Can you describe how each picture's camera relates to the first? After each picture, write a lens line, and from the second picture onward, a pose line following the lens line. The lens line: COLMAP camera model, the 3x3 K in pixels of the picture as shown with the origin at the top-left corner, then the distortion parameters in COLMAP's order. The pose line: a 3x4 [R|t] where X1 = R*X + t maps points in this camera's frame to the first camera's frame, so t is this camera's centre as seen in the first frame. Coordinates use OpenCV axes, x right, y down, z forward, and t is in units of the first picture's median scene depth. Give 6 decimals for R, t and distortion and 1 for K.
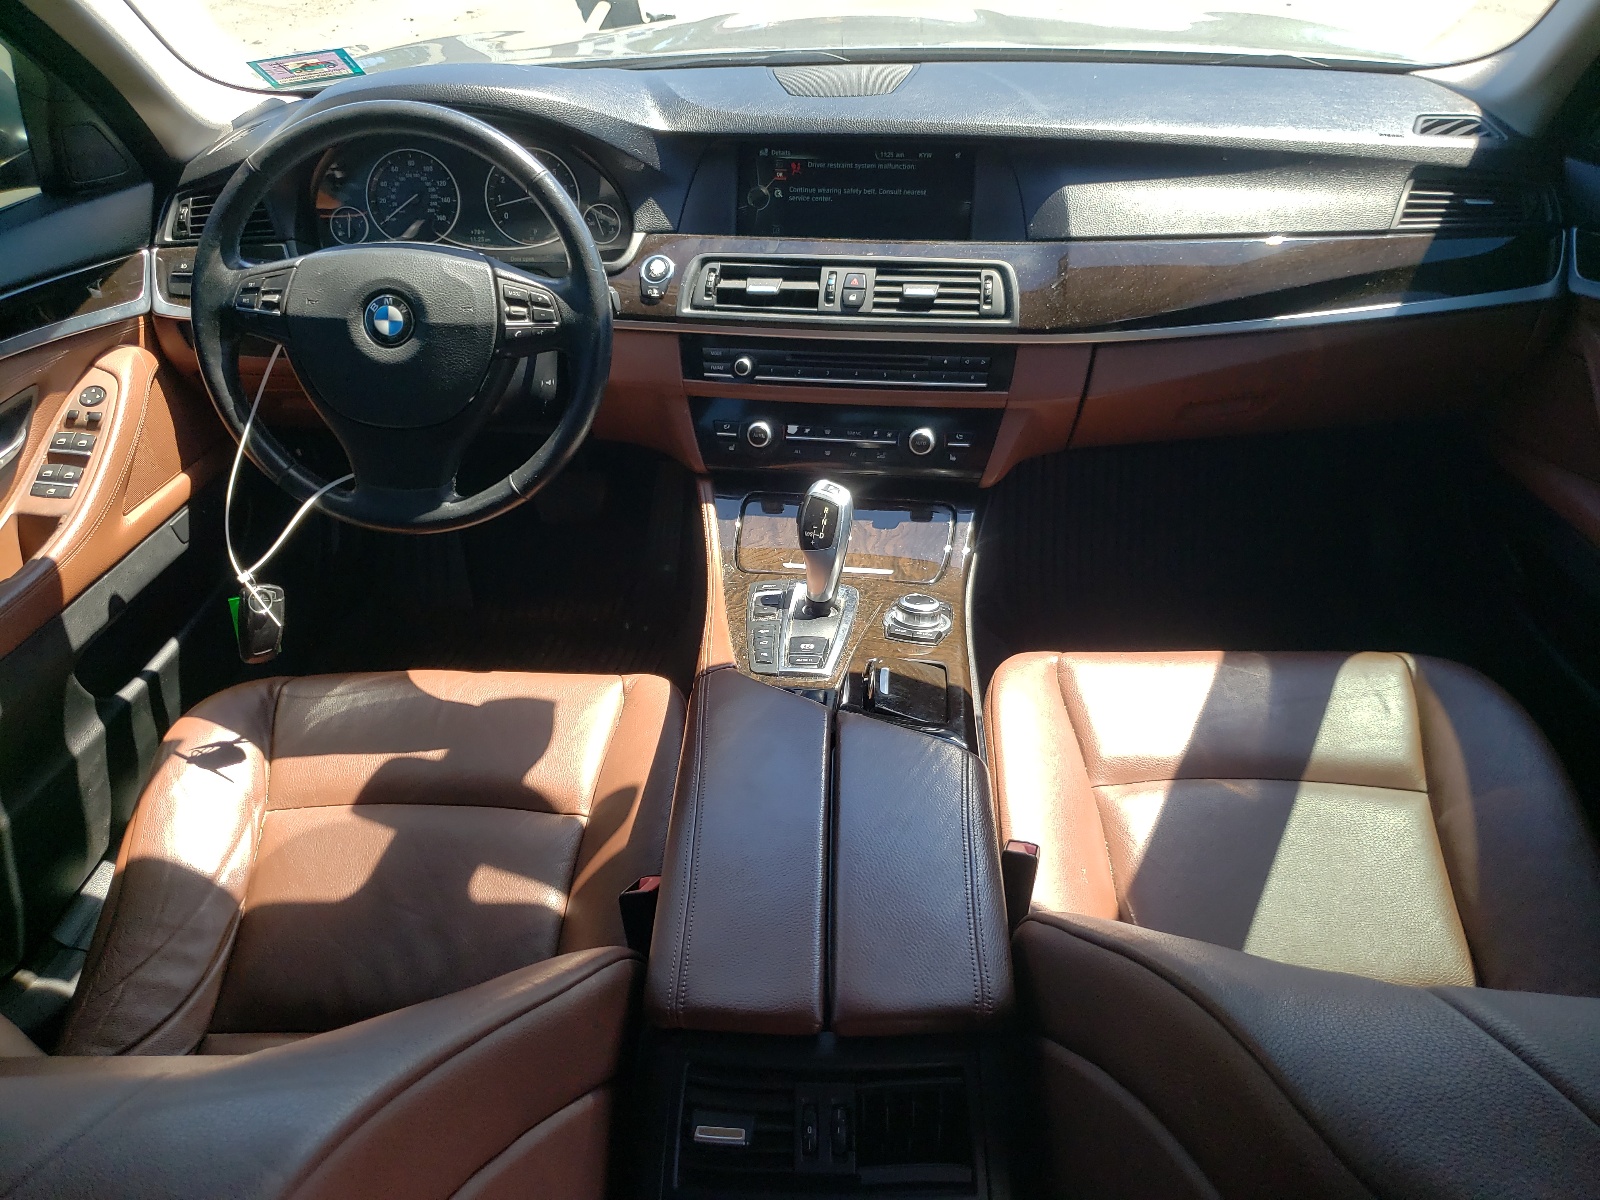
lens RADIAL K [[1212.7, 0, 800.4], [0, 1212.7, 599.9], [0, 0, 1]] dist [-0.002746, -0.000576]
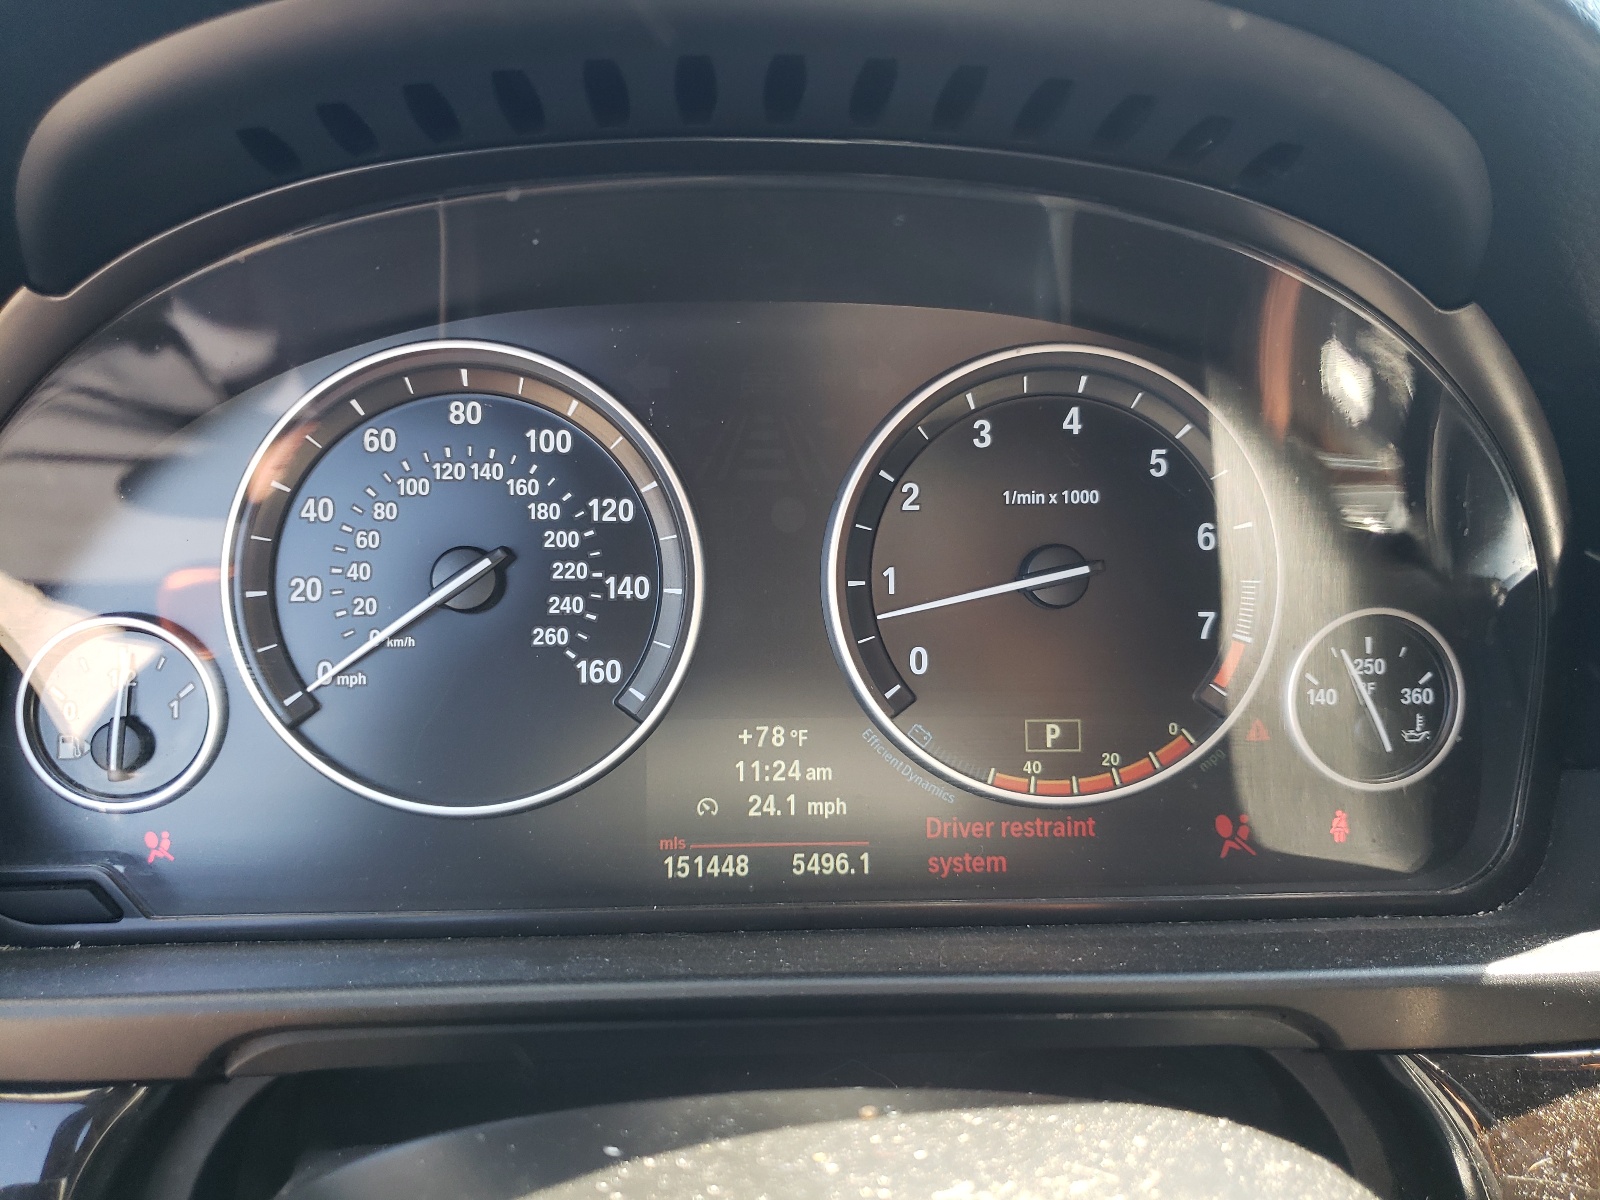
lens RADIAL K [[1212.7, 0, 800.1], [0, 1212.7, 599.3], [0, 0, 1]] dist [-0.002746, -0.000576]
pose [[0.923119, -0.001788, -0.384510, -0.188150], [-0.122722, 0.946321, -0.299026, -0.272071], [0.364404, 0.323225, 0.873347, 0.837201]]
